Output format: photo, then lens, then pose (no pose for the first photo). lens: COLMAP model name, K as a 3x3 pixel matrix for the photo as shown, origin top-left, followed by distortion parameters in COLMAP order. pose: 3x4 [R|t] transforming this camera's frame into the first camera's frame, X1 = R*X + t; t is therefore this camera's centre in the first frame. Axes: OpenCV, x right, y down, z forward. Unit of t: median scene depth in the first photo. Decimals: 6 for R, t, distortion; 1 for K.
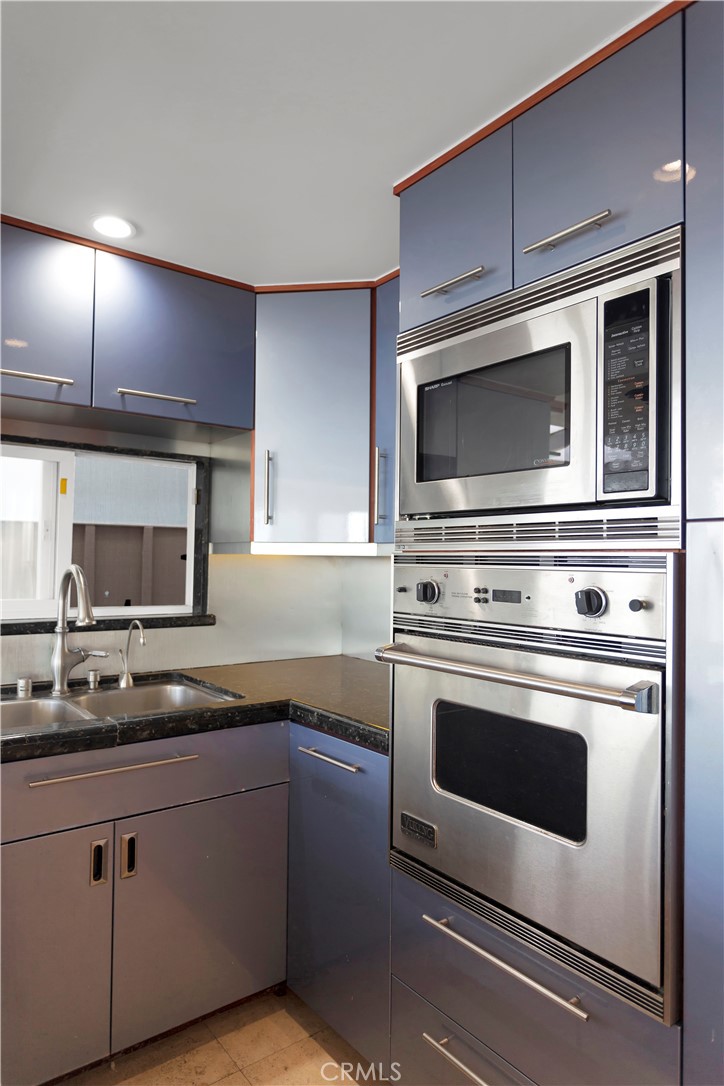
lens RADIAL K [[689.6, 0, 362.2], [0, 689.6, 545.4], [0, 0, 1]] dist [-0.000908, -0.000211]
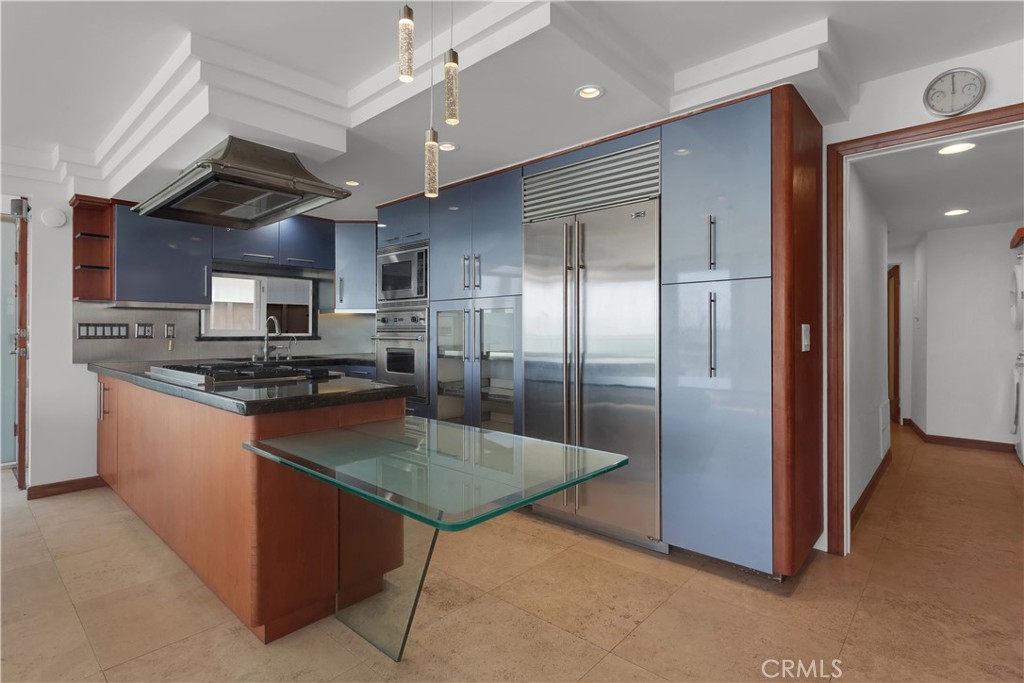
lens RADIAL K [[497.7, 0, 516.4], [0, 497.7, 322.0], [0, 0, 1]] dist [-0.000237, 0.000018]
pose [[0.981600, -0.014196, 0.190420, 0.184060], [0.012597, 0.999875, 0.009604, 0.038839], [-0.190532, -0.007028, 0.981656, -1.160947]]
